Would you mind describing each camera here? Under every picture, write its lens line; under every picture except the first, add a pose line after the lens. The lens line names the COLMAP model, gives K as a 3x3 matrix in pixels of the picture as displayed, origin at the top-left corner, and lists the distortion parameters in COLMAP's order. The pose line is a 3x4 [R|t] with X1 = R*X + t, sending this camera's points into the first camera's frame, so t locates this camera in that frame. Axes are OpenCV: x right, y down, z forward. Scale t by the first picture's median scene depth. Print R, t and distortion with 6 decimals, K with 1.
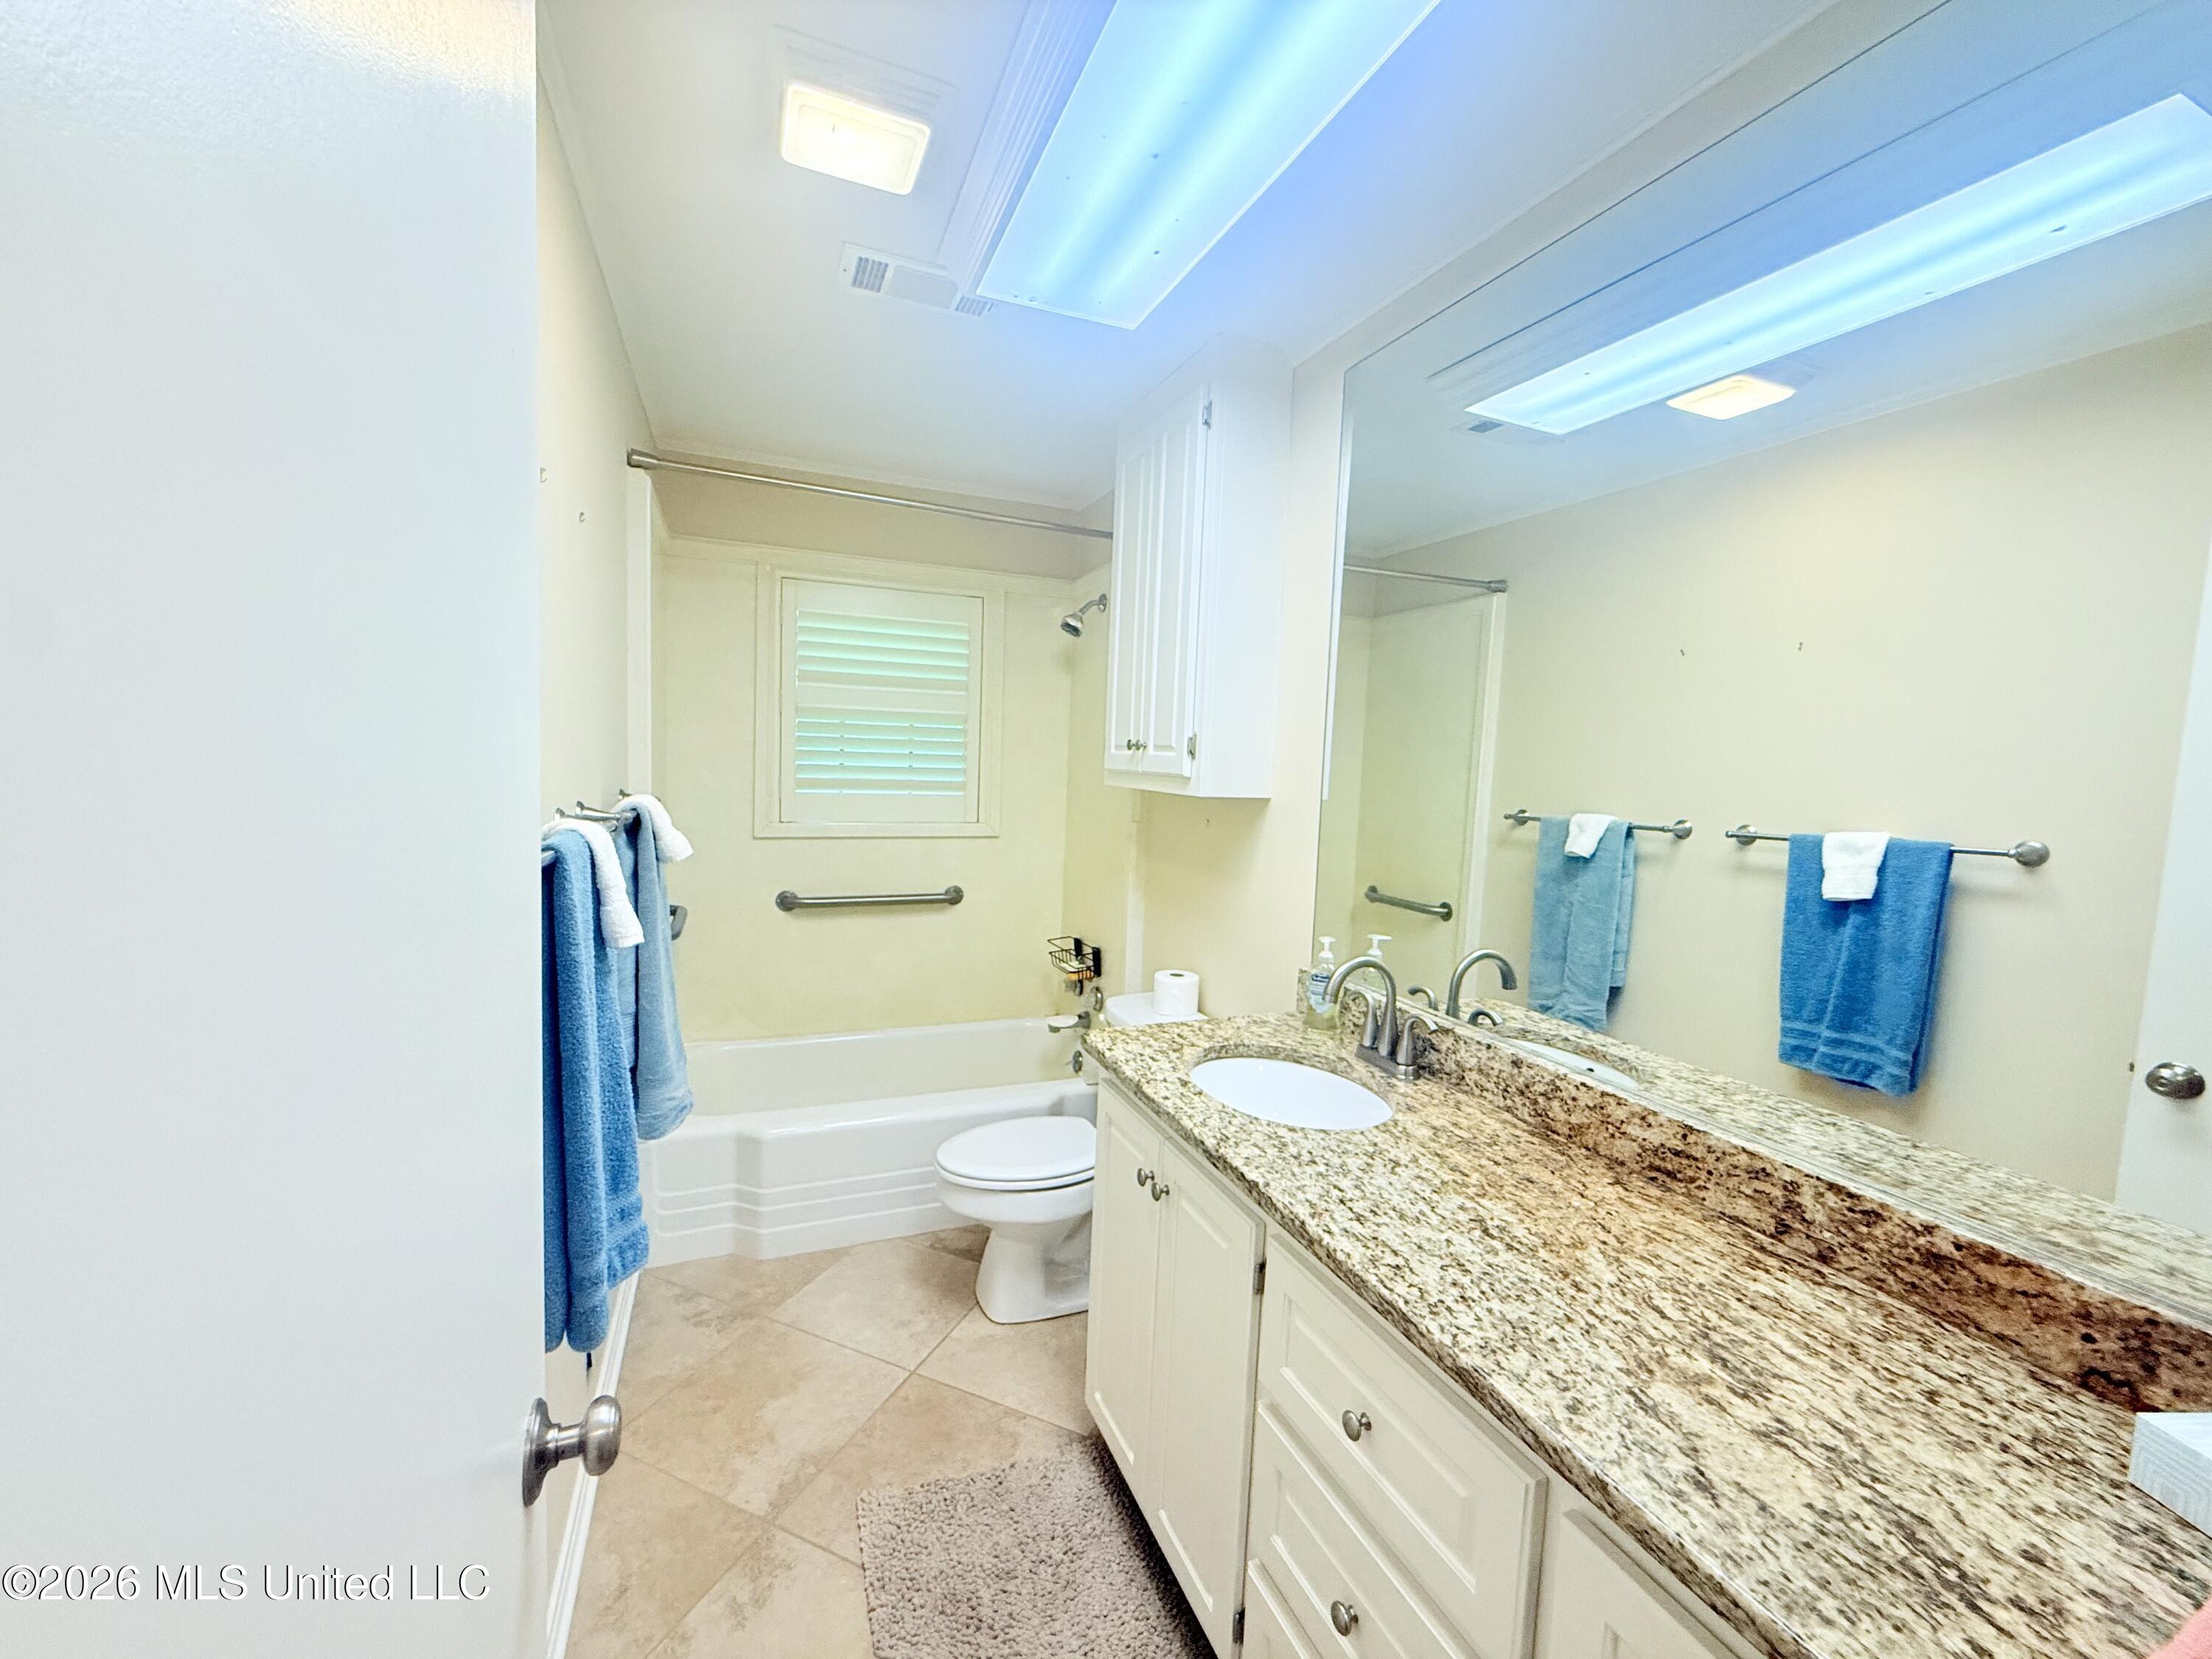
lens RADIAL K [[884.9, 0, 1103.0], [0, 884.9, 830.1], [0, 0, 1]] dist [0.001004, -0.000193]
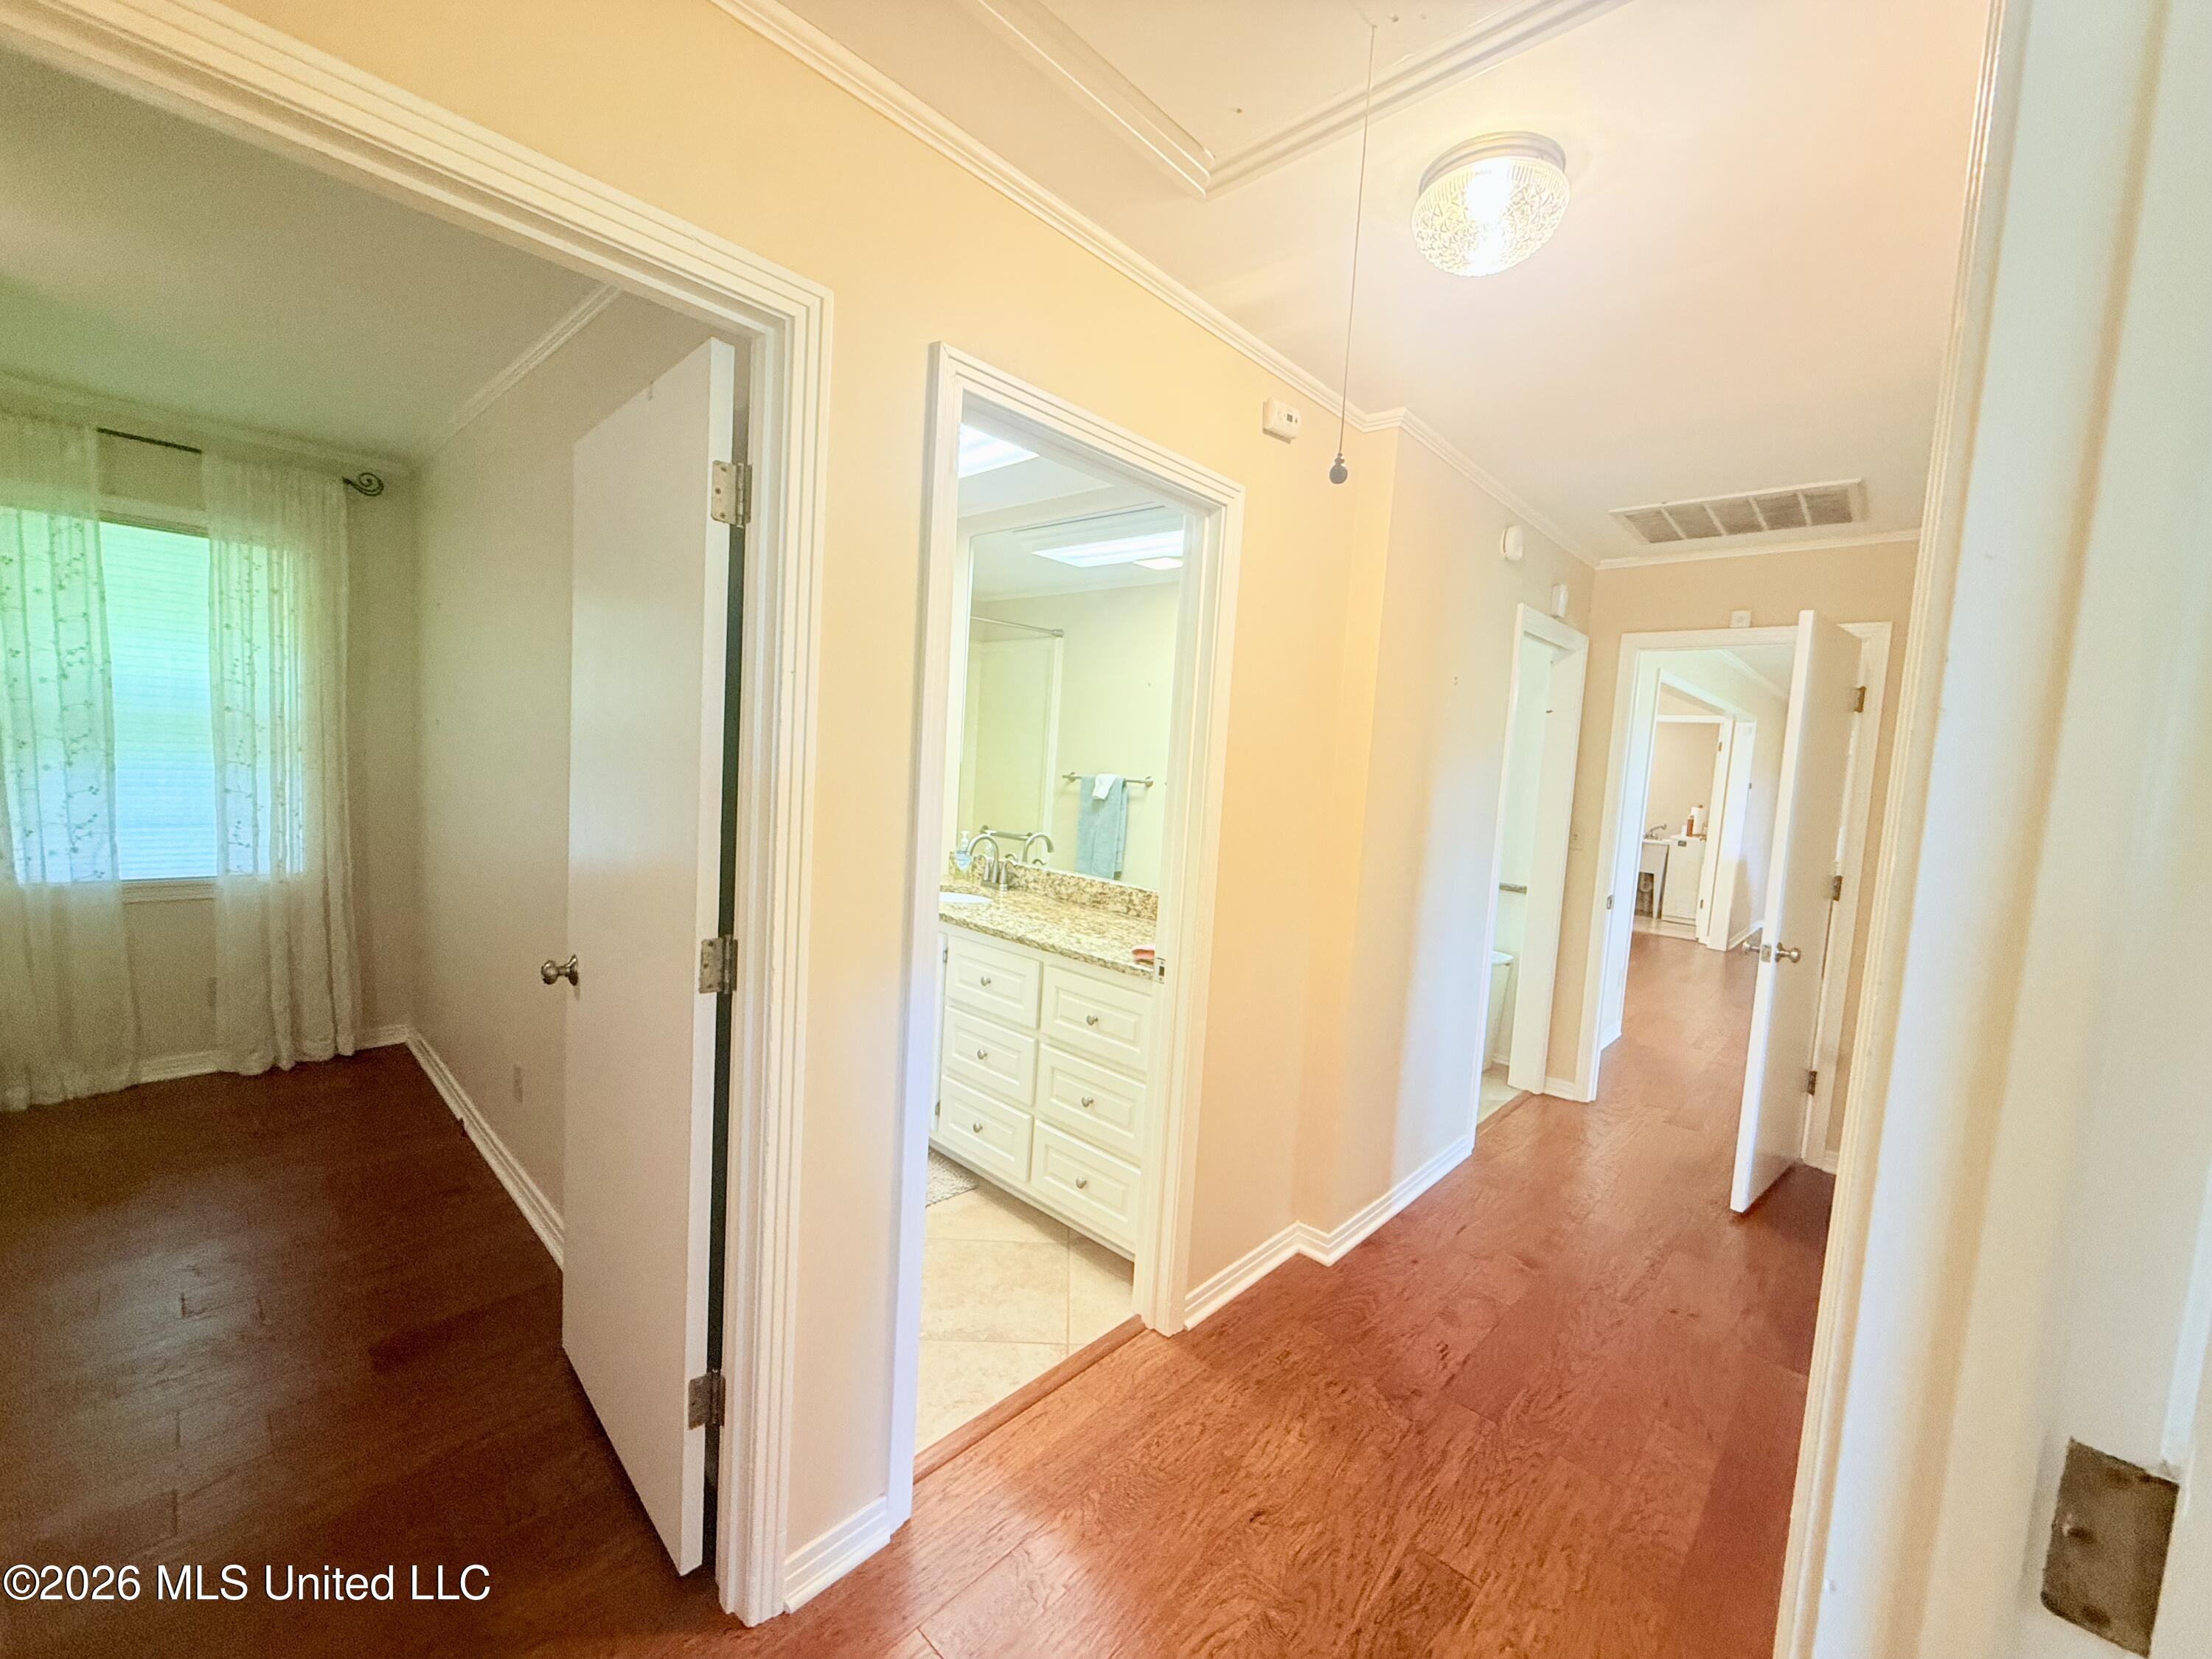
lens RADIAL K [[884.9, 0, 1103.0], [0, 884.9, 830.1], [0, 0, 1]] dist [0.001004, -0.000193]
pose [[0.907933, -0.021248, 0.418576, -0.310251], [0.010342, 0.999546, 0.028307, 0.070877], [-0.418987, -0.021372, 0.907740, -0.971603]]
